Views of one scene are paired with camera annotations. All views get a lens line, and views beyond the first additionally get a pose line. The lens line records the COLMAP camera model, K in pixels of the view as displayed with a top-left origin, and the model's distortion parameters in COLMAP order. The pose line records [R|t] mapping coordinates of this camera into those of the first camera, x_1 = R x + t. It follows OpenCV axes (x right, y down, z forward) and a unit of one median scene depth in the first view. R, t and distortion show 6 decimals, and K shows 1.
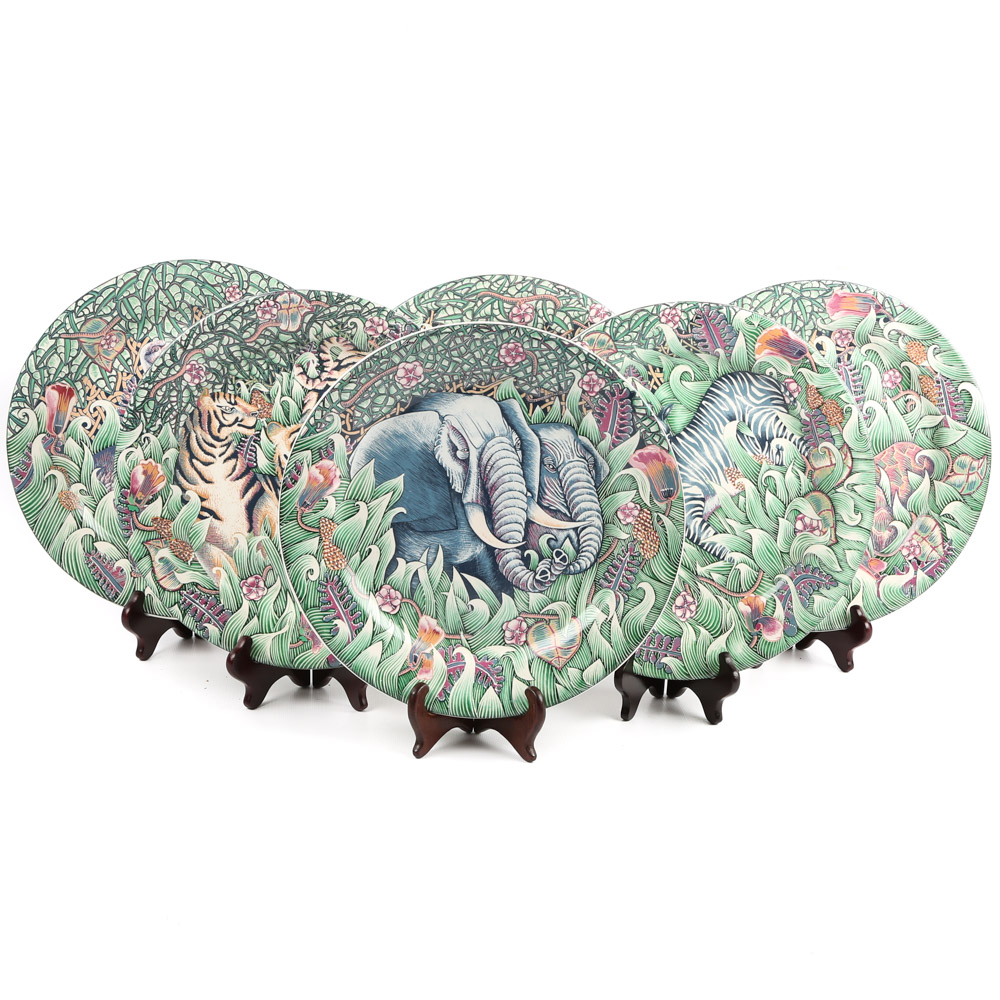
lens RADIAL K [[1945.2, 0, 504.3], [0, 1945.2, 497.0], [0, 0, 1]] dist [-0.044523, 0.000000]
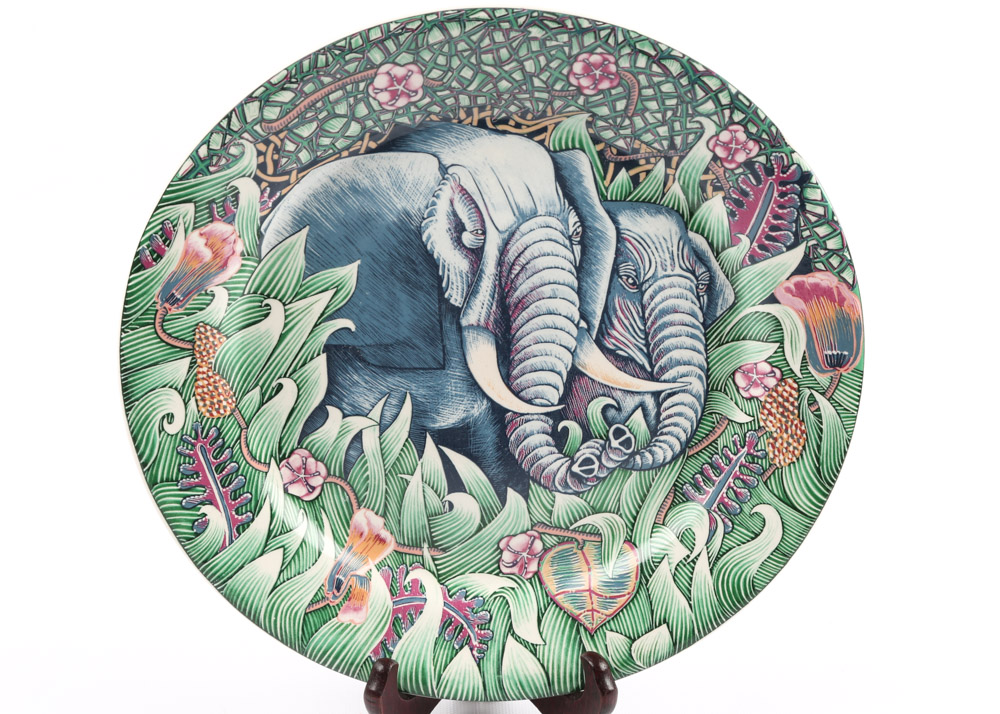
lens RADIAL K [[2252.3, 0, 499.7], [0, 2252.3, 358.5], [0, 0, 1]] dist [-0.218992, 0.000000]
pose [[0.990375, 0.118805, 0.071013, -0.055590], [-0.127505, 0.982726, 0.134135, -0.075628], [-0.053851, -0.141898, 0.988415, 0.385519]]
